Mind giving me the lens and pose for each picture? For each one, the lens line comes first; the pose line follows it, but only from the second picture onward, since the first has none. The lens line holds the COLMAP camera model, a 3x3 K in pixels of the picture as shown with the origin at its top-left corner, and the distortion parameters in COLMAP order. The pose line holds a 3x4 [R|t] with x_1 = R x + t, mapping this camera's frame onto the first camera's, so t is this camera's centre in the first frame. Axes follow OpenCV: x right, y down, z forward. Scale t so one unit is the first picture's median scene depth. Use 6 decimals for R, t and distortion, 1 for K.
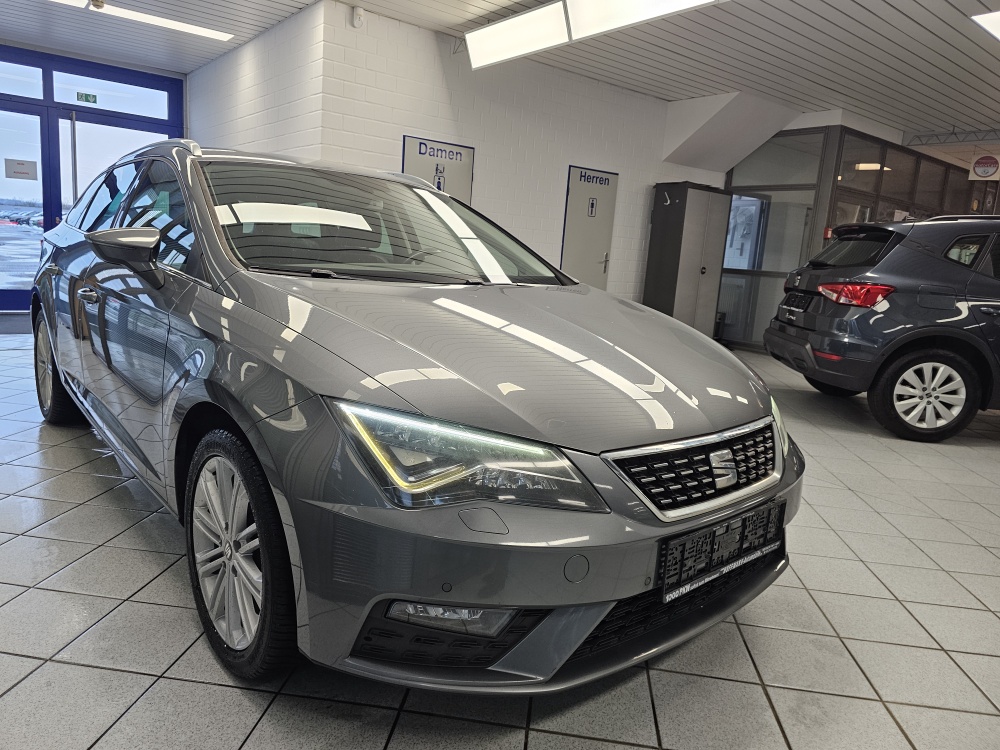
lens RADIAL K [[675.2, 0, 501.6], [0, 675.2, 366.7], [0, 0, 1]] dist [0.026770, -0.014364]
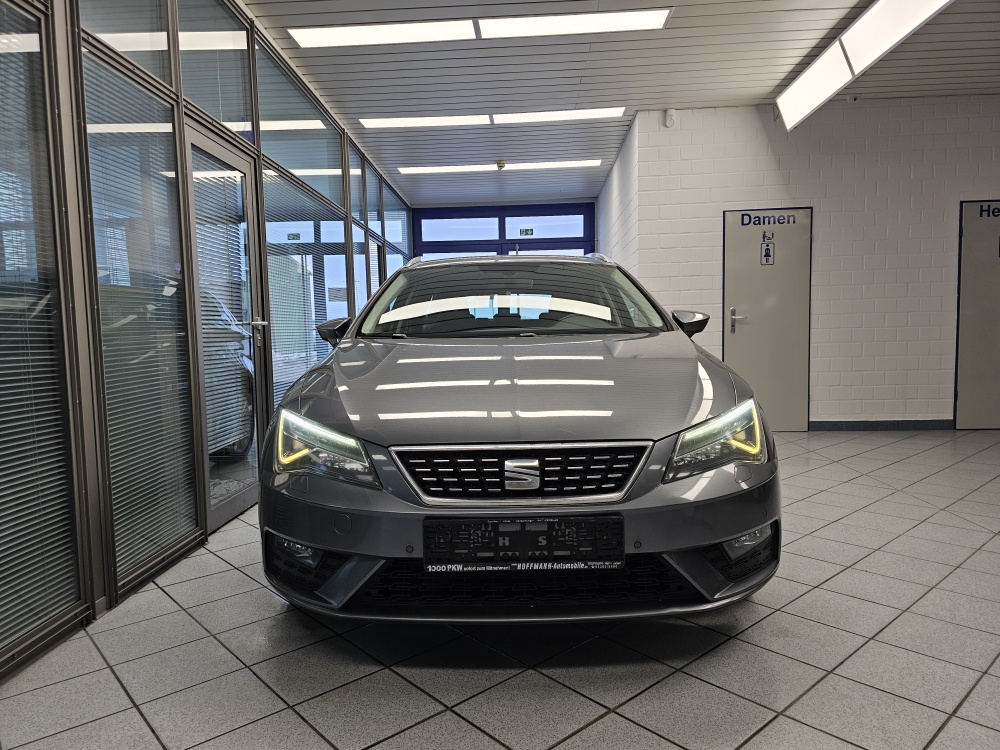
lens RADIAL K [[675.2, 0, 496.6], [0, 675.2, 380.5], [0, 0, 1]] dist [0.026770, -0.014364]
pose [[0.742945, -0.038328, -0.668254, 0.272200], [-0.037381, 0.994425, -0.098596, 0.028054], [0.668308, 0.098231, 0.737371, 0.034484]]
